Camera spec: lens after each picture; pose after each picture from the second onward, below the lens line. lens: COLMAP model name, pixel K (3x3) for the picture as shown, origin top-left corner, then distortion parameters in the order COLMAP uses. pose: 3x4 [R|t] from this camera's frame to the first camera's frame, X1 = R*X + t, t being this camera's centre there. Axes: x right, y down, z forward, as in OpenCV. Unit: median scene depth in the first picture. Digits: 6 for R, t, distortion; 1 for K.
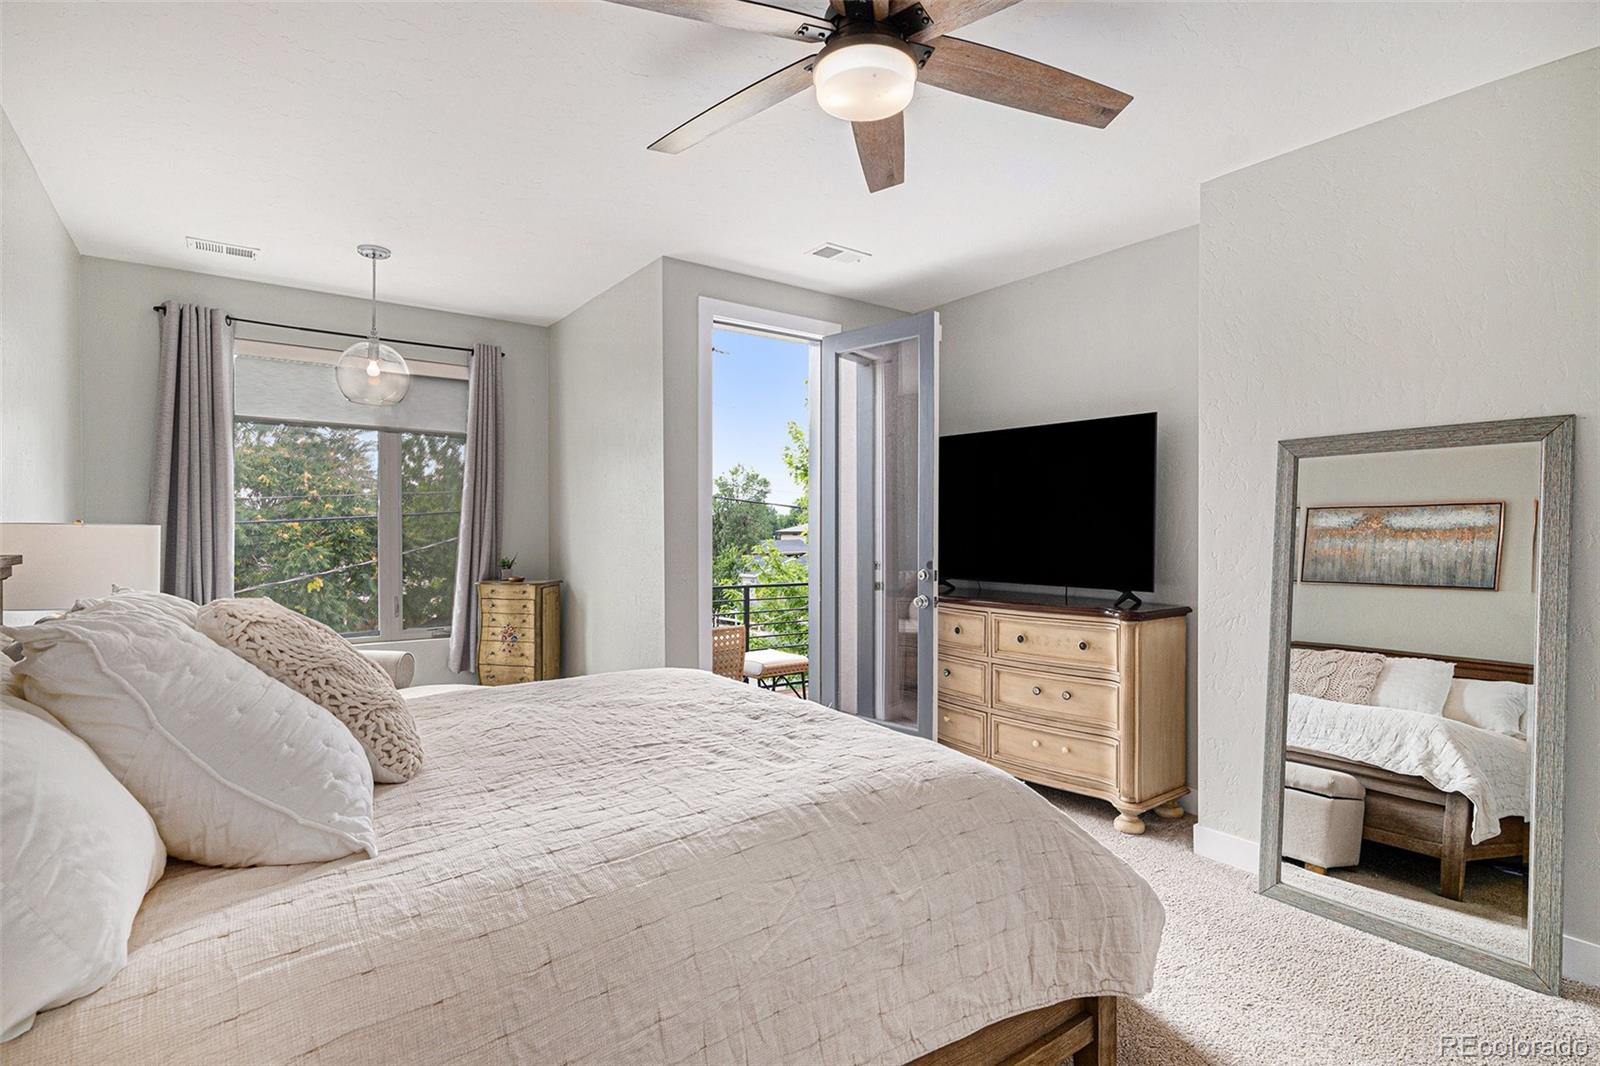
lens RADIAL K [[784.7, 0, 794.4], [0, 784.7, 535.4], [0, 0, 1]] dist [0.000705, -0.000483]
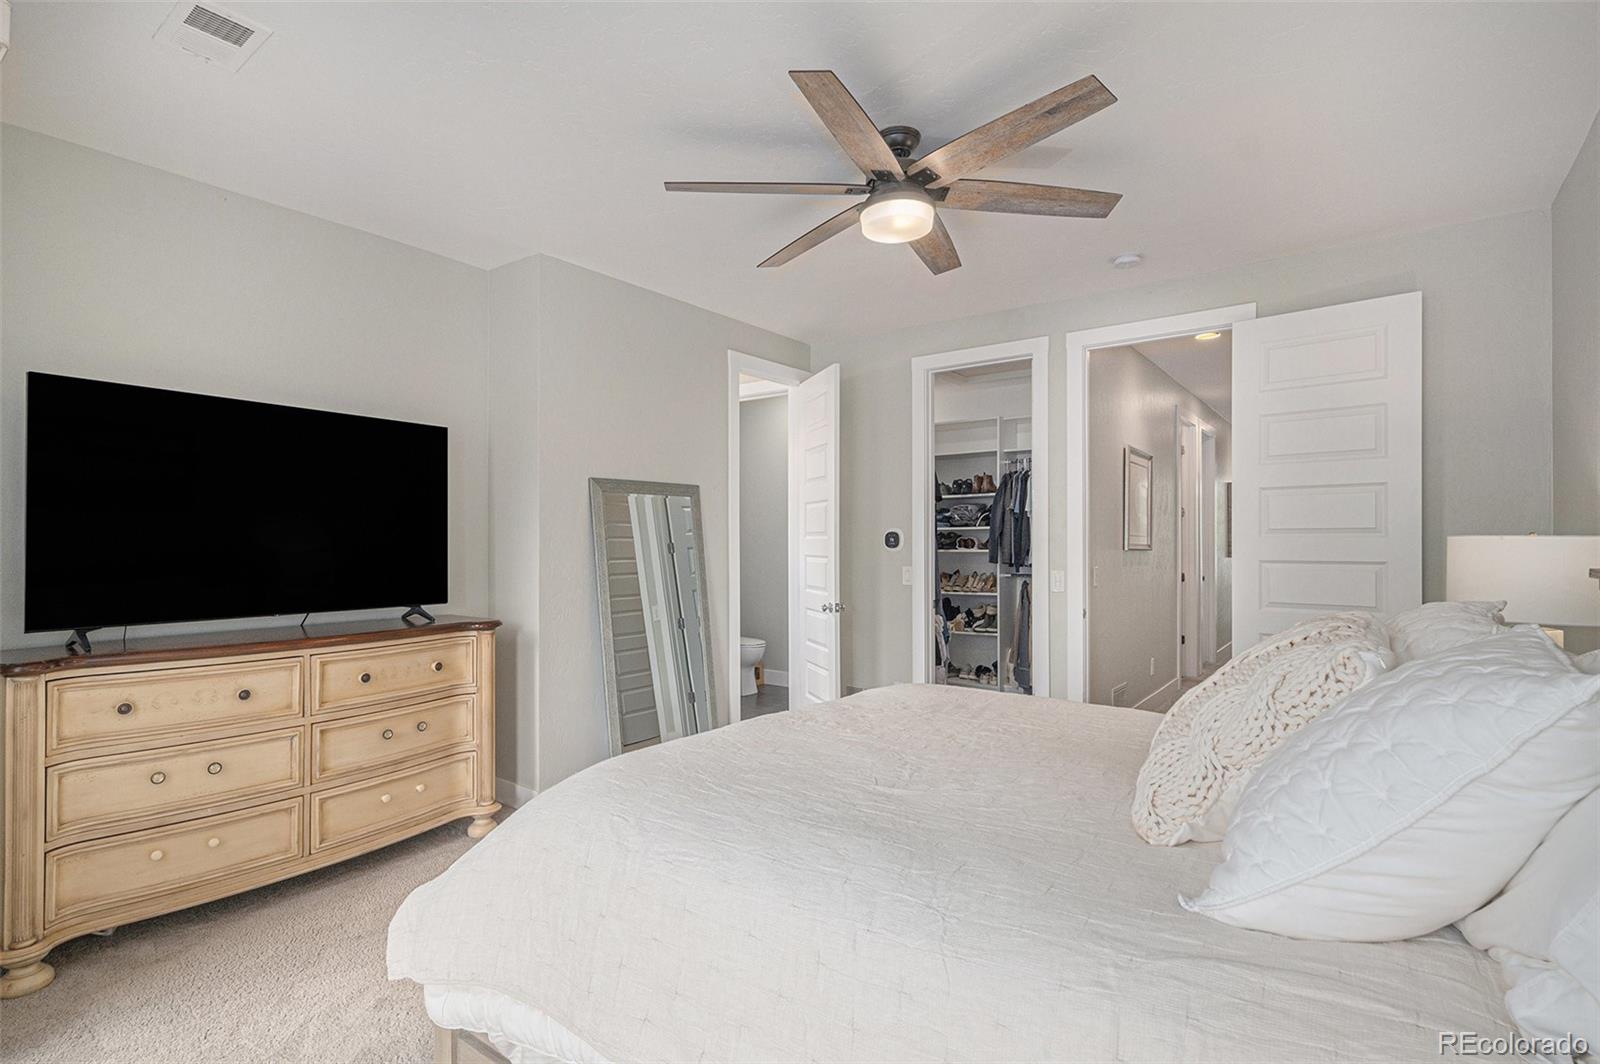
lens RADIAL K [[784.7, 0, 800.2], [0, 784.7, 536.8], [0, 0, 1]] dist [0.000705, -0.000483]
pose [[-0.289863, 0.005071, 0.957055, -0.629568], [0.007133, 0.999970, -0.003138, -0.007849], [-0.957042, 0.005917, -0.289890, 0.826206]]
